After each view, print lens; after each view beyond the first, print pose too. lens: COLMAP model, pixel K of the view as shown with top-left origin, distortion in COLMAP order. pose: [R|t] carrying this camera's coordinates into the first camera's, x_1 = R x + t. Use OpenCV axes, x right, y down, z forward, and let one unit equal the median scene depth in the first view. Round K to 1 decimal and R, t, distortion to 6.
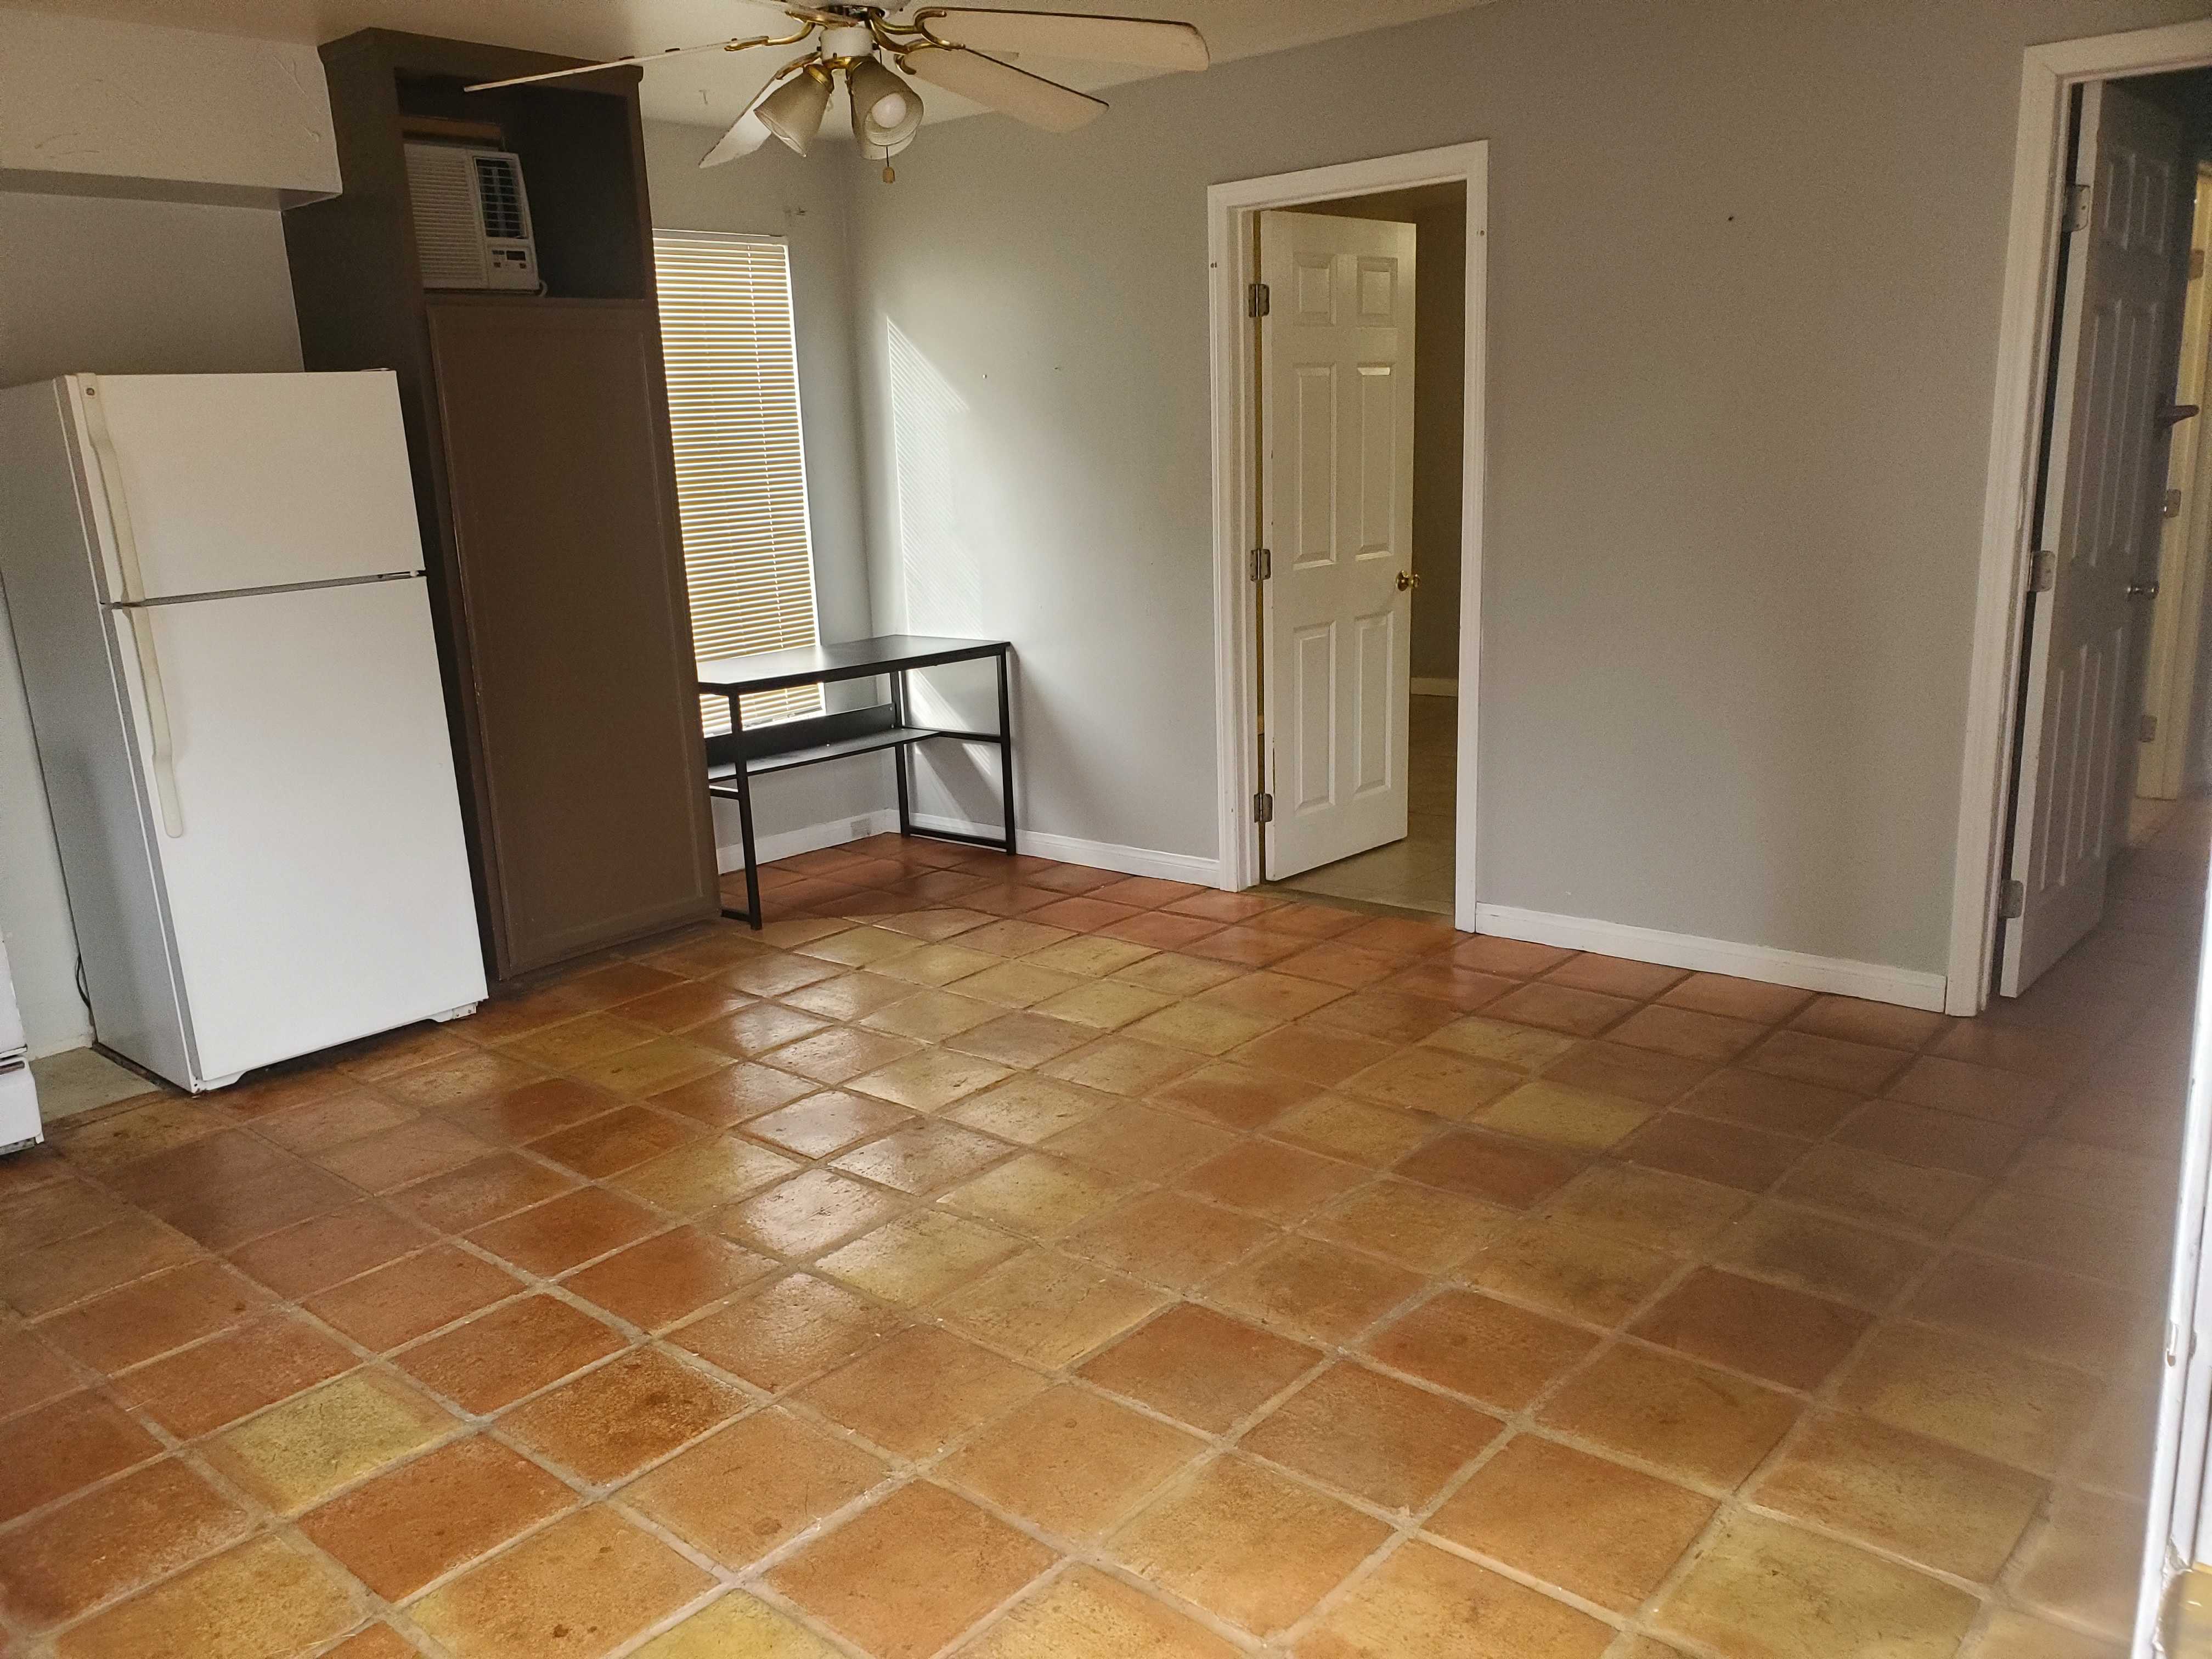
lens RADIAL K [[1721.5, 0, 1106.2], [0, 1721.5, 836.3], [0, 0, 1]] dist [0.060918, -0.005025]
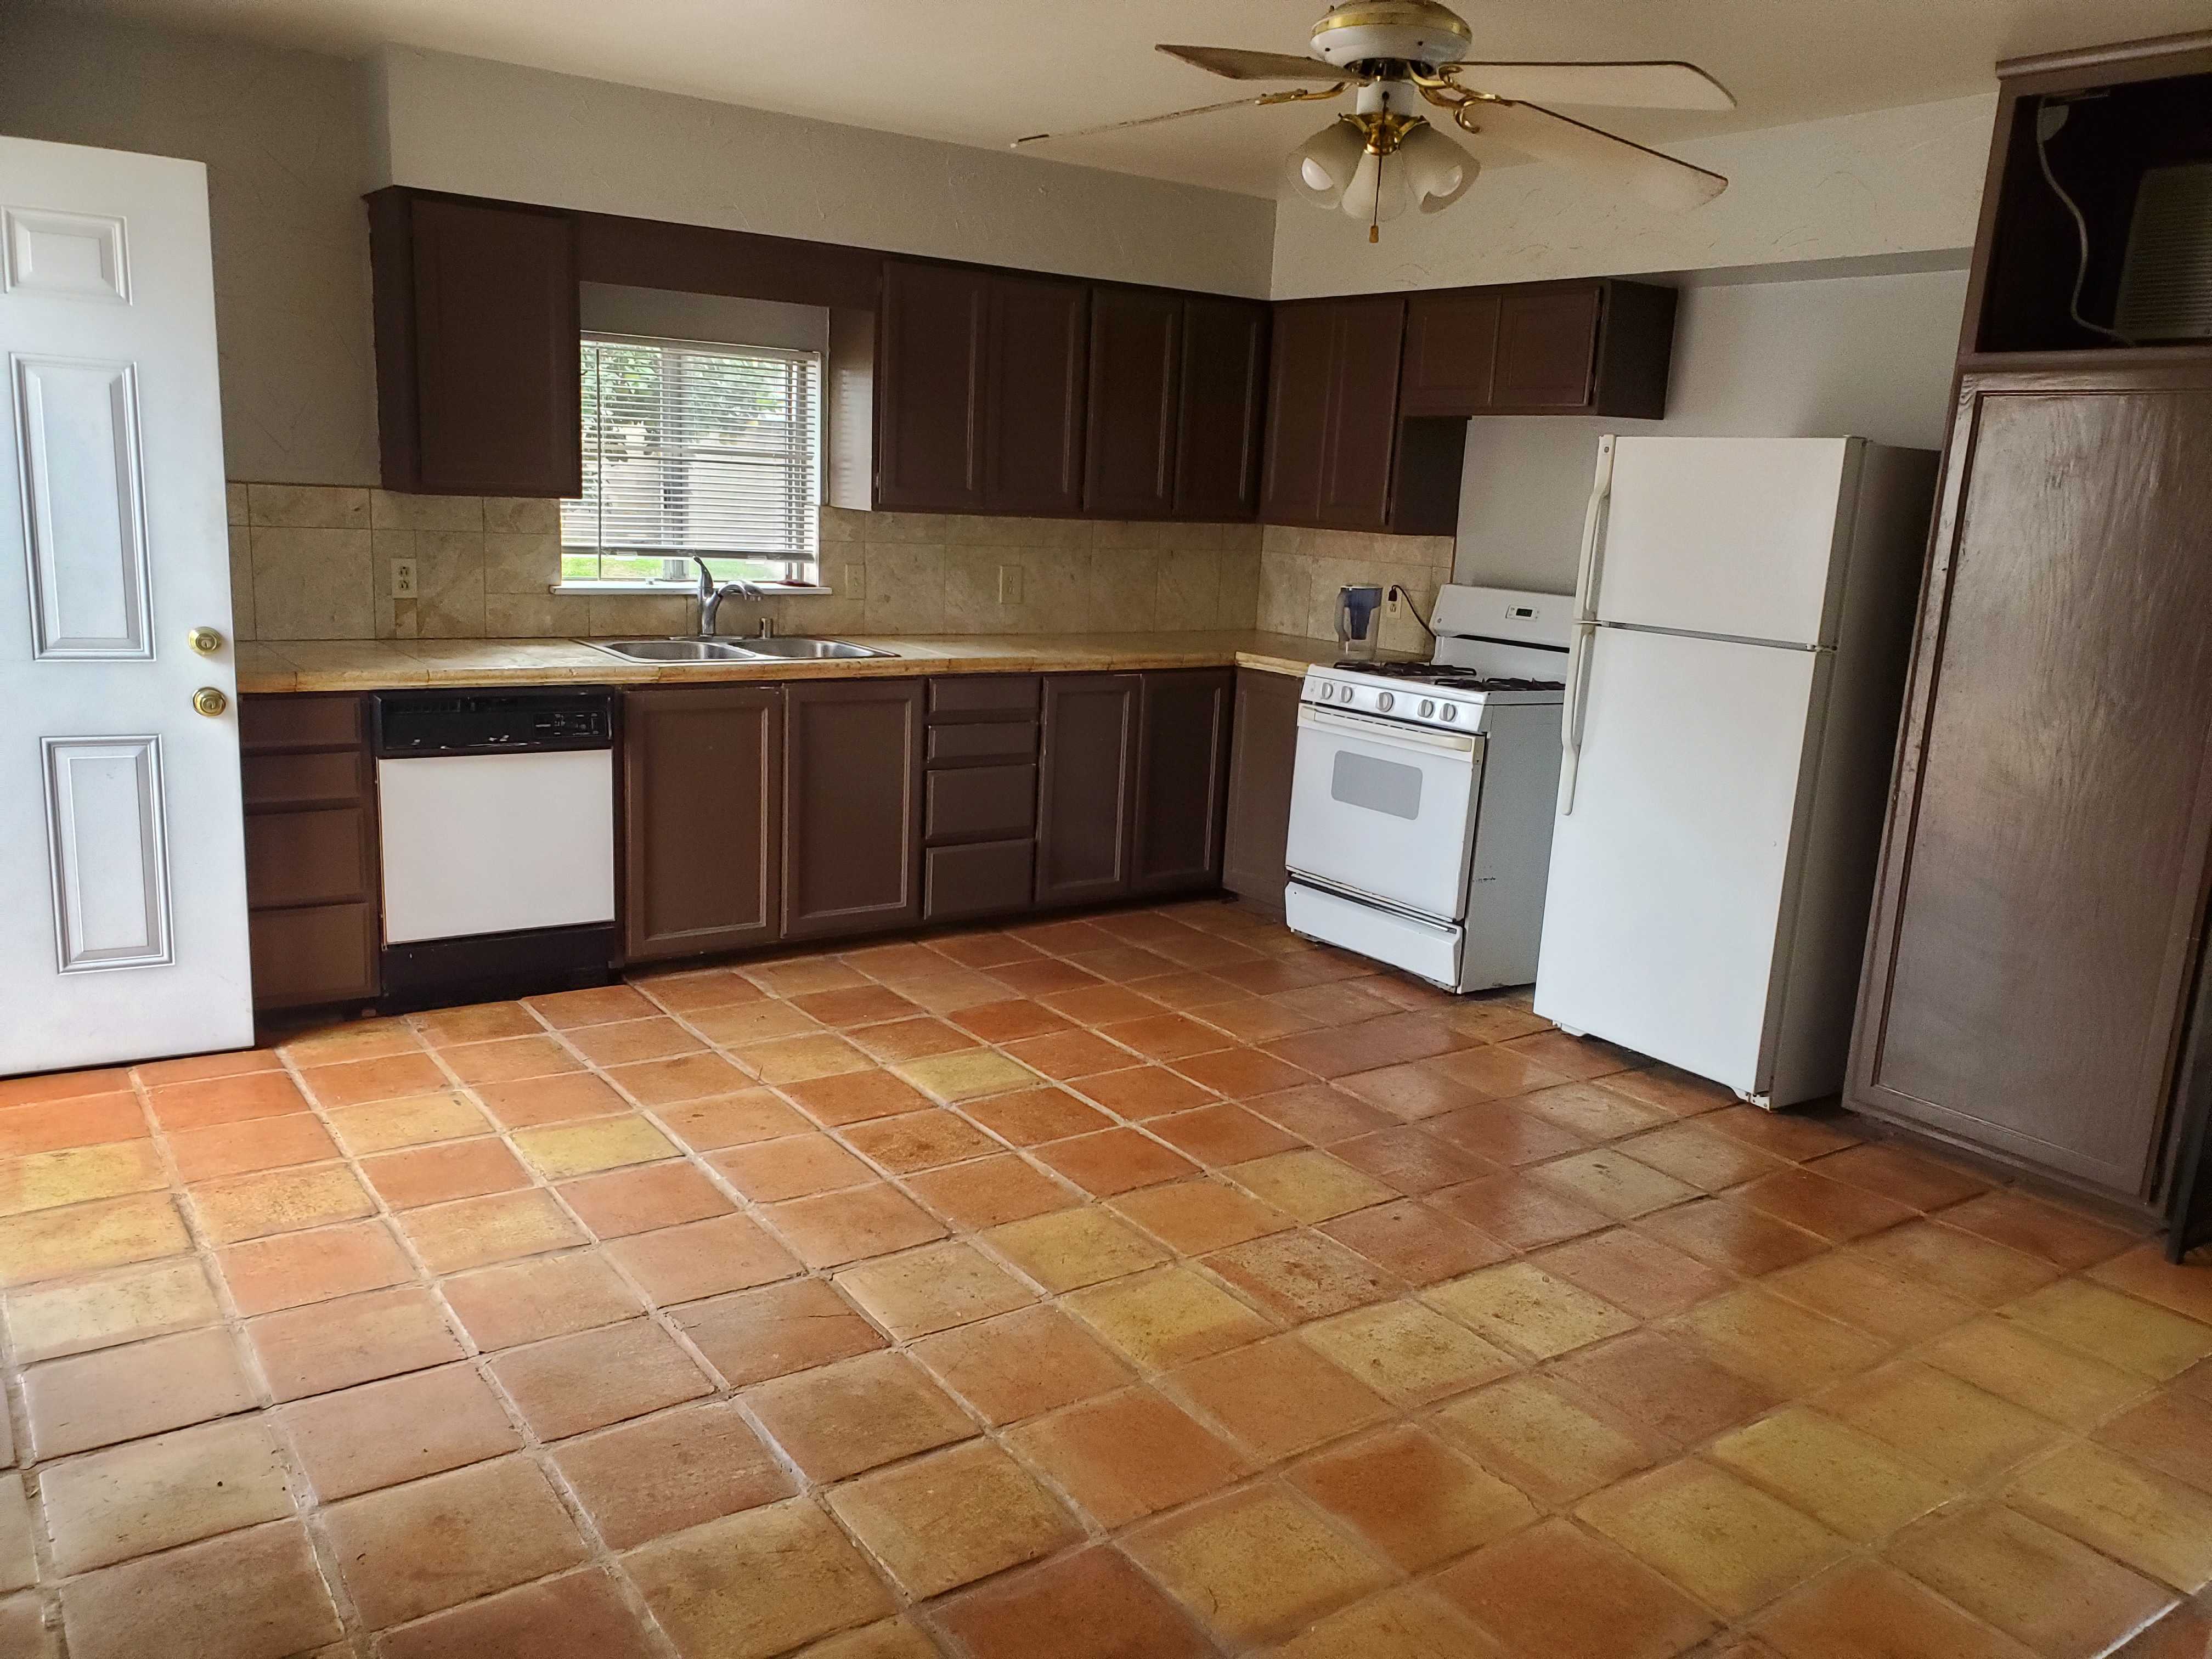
lens RADIAL K [[1721.5, 0, 1106.2], [0, 1721.5, 831.9], [0, 0, 1]] dist [0.060918, -0.005025]
pose [[-0.235339, 0.242427, -0.941193, 0.921286], [-0.264777, 0.915772, 0.302085, -0.362404], [0.935152, 0.320299, -0.151328, 1.181127]]
